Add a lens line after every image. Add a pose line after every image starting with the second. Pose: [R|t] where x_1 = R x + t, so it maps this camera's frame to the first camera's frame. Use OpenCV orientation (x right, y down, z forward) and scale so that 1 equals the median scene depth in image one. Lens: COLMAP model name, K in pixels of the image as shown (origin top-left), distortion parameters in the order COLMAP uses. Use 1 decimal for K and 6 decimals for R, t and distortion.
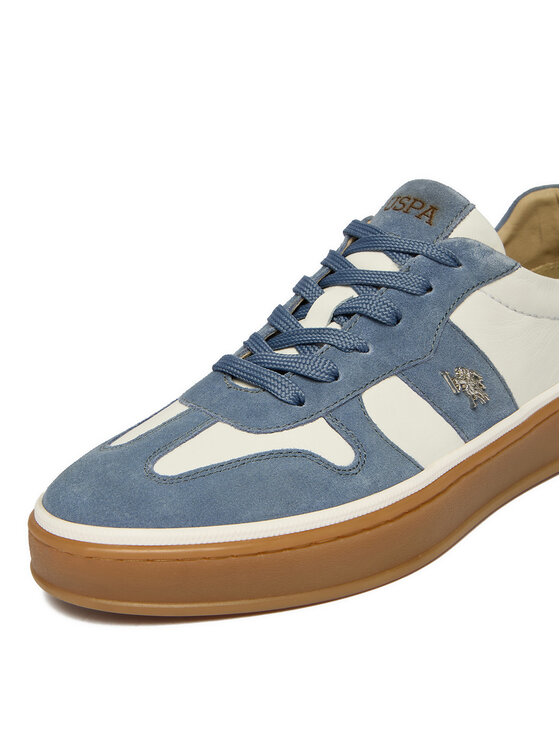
lens RADIAL K [[987.4, 0, 280.0], [0, 987.4, 373.0], [0, 0, 1]] dist [-0.096482, 0.011708]
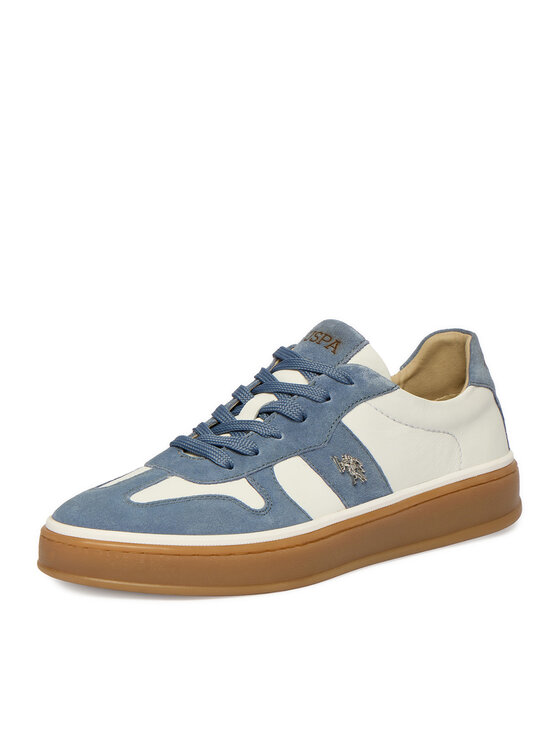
lens RADIAL K [[2193.3, 0, 280.0], [0, 2193.3, 373.0], [0, 0, 1]] dist [-0.020315, 0.183151]
pose [[0.997460, 0.069156, 0.017078, 0.027150], [-0.066038, 0.987622, -0.142273, 0.329947], [-0.026706, 0.140784, 0.989680, -2.109299]]
